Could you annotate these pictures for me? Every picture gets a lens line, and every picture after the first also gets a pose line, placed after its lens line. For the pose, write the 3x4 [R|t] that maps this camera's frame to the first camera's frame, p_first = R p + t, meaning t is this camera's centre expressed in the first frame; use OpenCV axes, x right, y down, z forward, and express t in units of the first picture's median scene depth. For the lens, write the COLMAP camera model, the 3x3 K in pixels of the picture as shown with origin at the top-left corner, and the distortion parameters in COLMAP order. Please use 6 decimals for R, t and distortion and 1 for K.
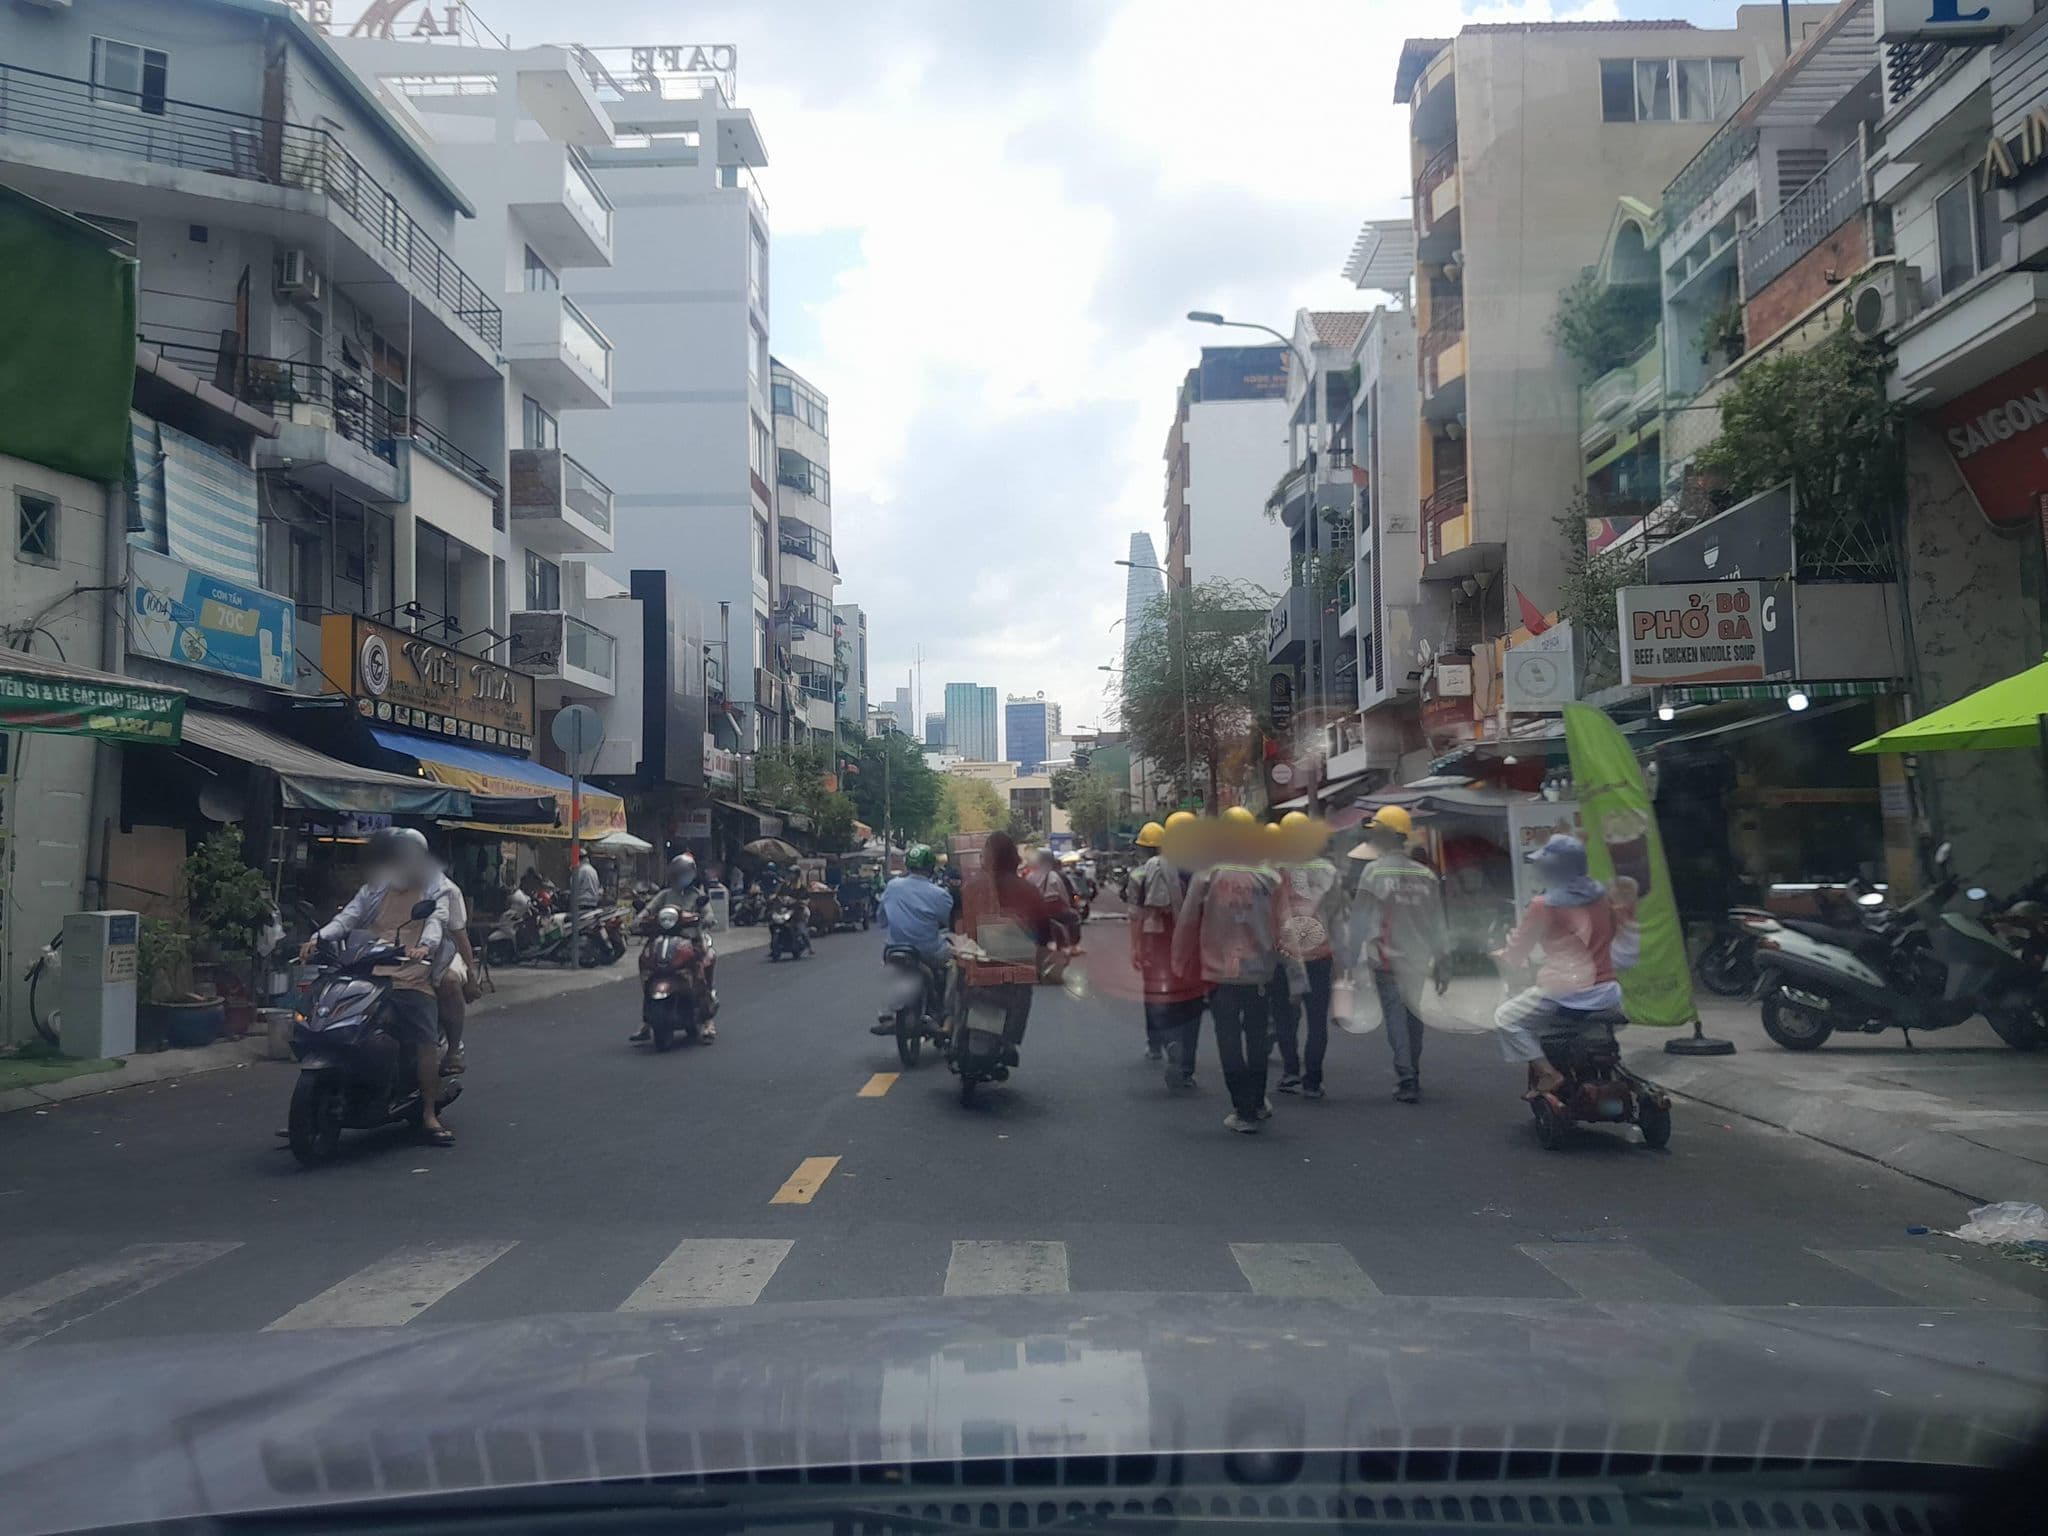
lens RADIAL K [[1626.9, 0, 1025.3], [0, 1626.9, 775.6], [0, 0, 1]] dist [0.092254, 0.002812]
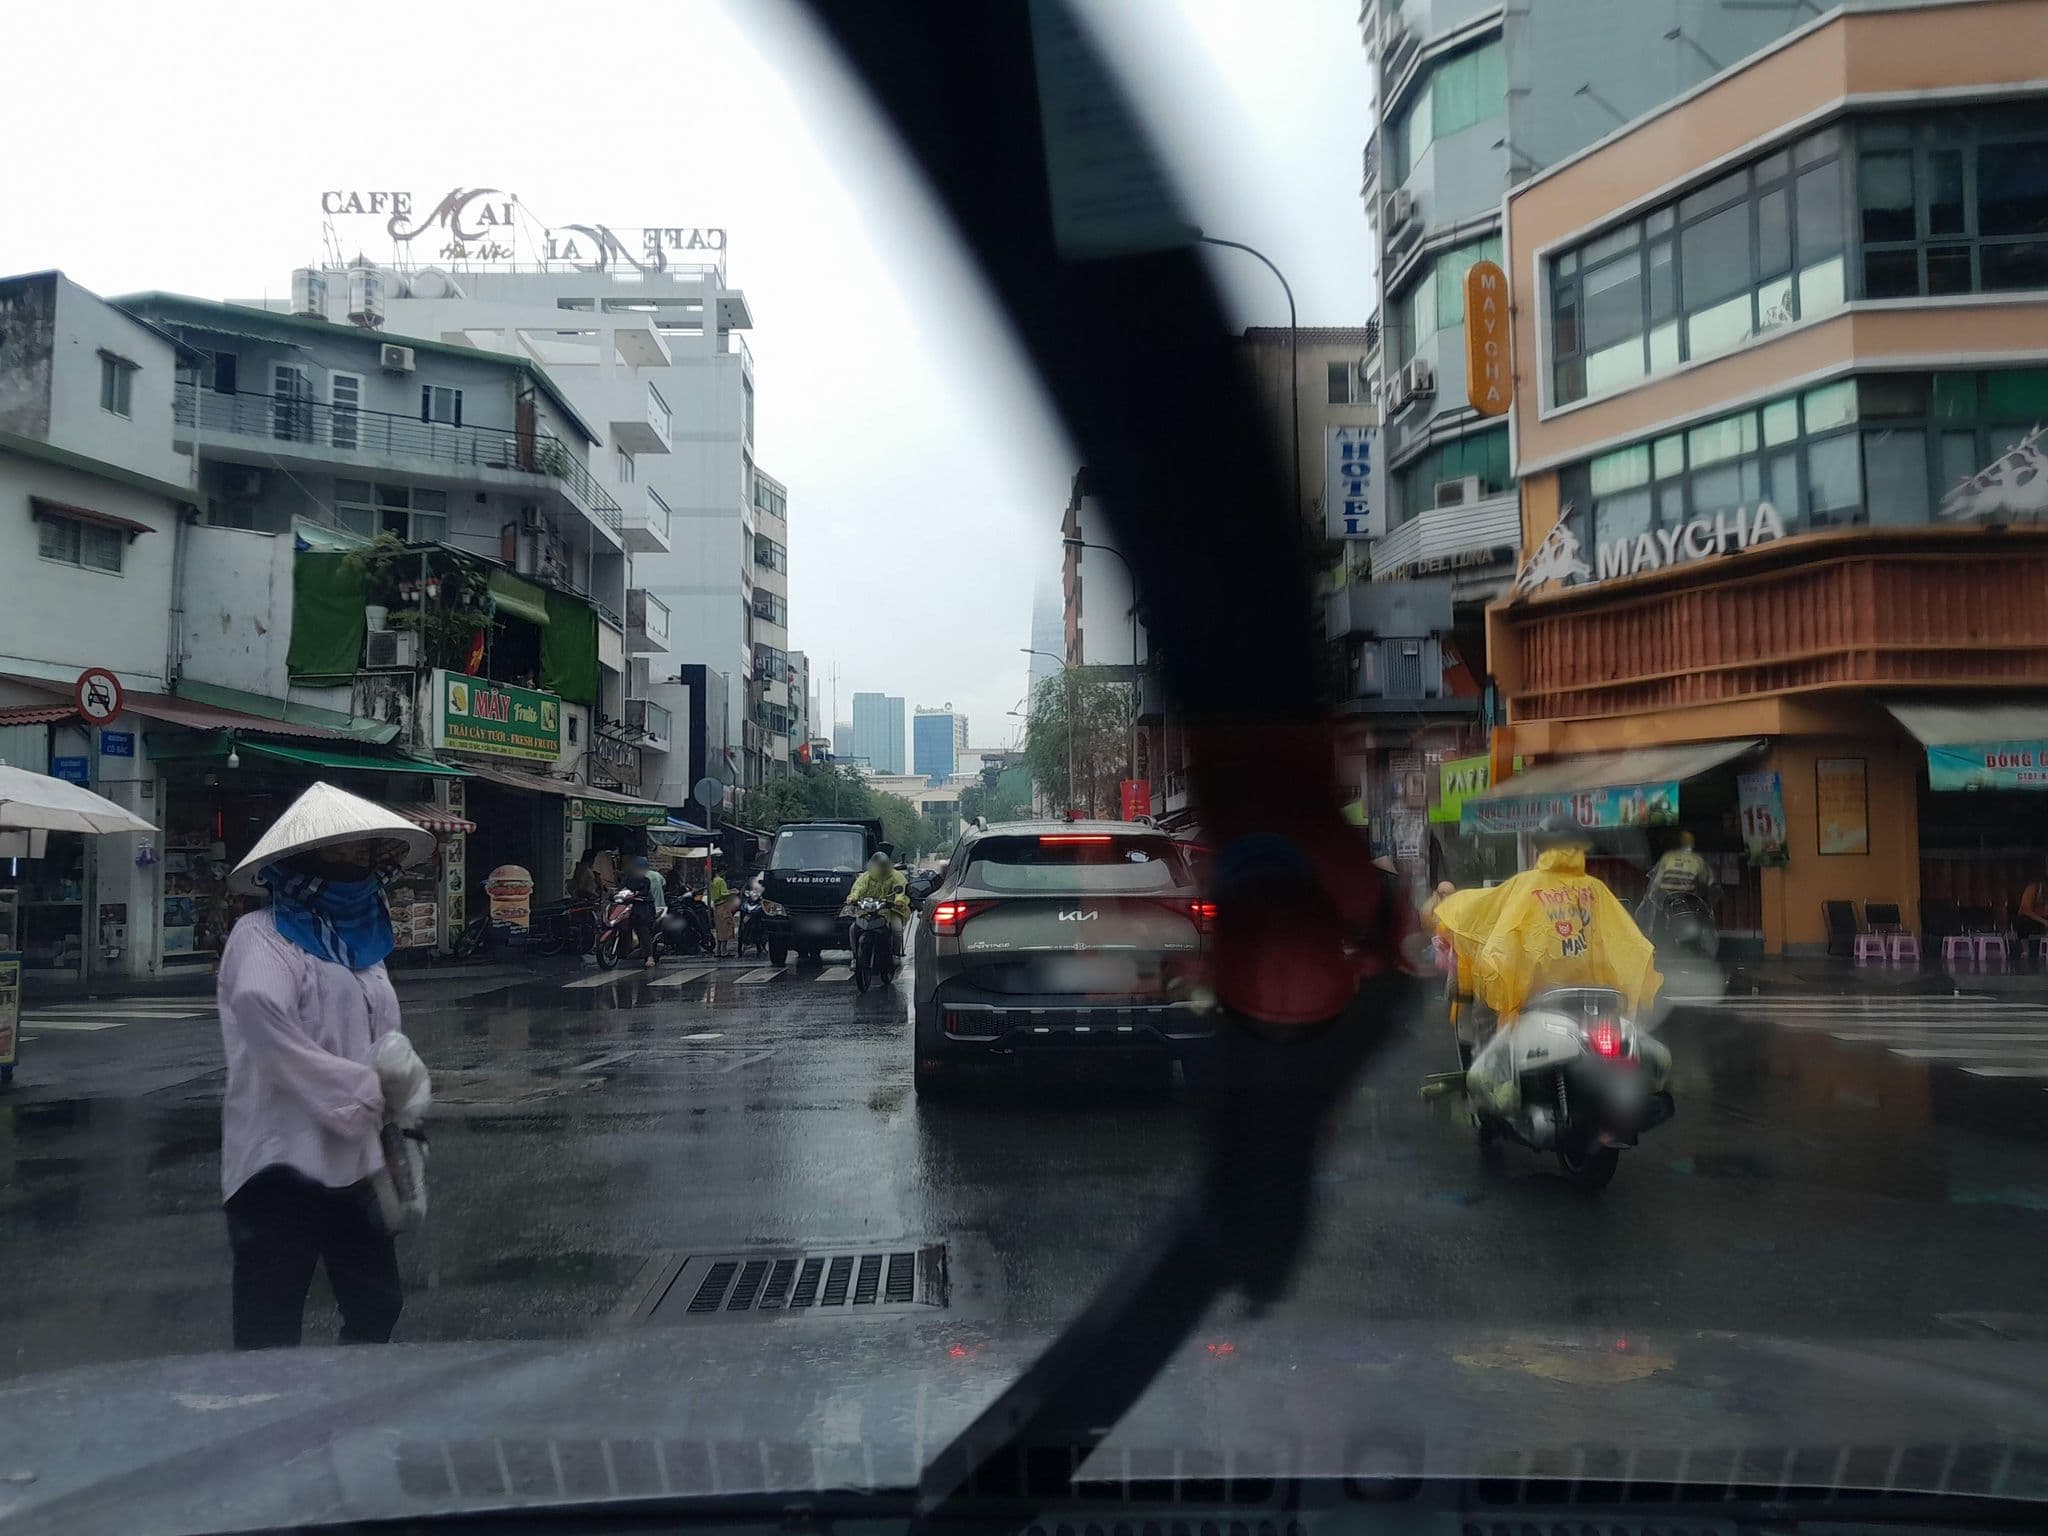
lens RADIAL K [[1626.9, 0, 1016.2], [0, 1626.9, 771.5], [0, 0, 1]] dist [0.092254, 0.002812]
pose [[0.998569, 0.007770, 0.052917, -0.015056], [-0.007402, 0.999947, -0.007132, -0.015000], [-0.052969, 0.006731, 0.998573, -0.275396]]
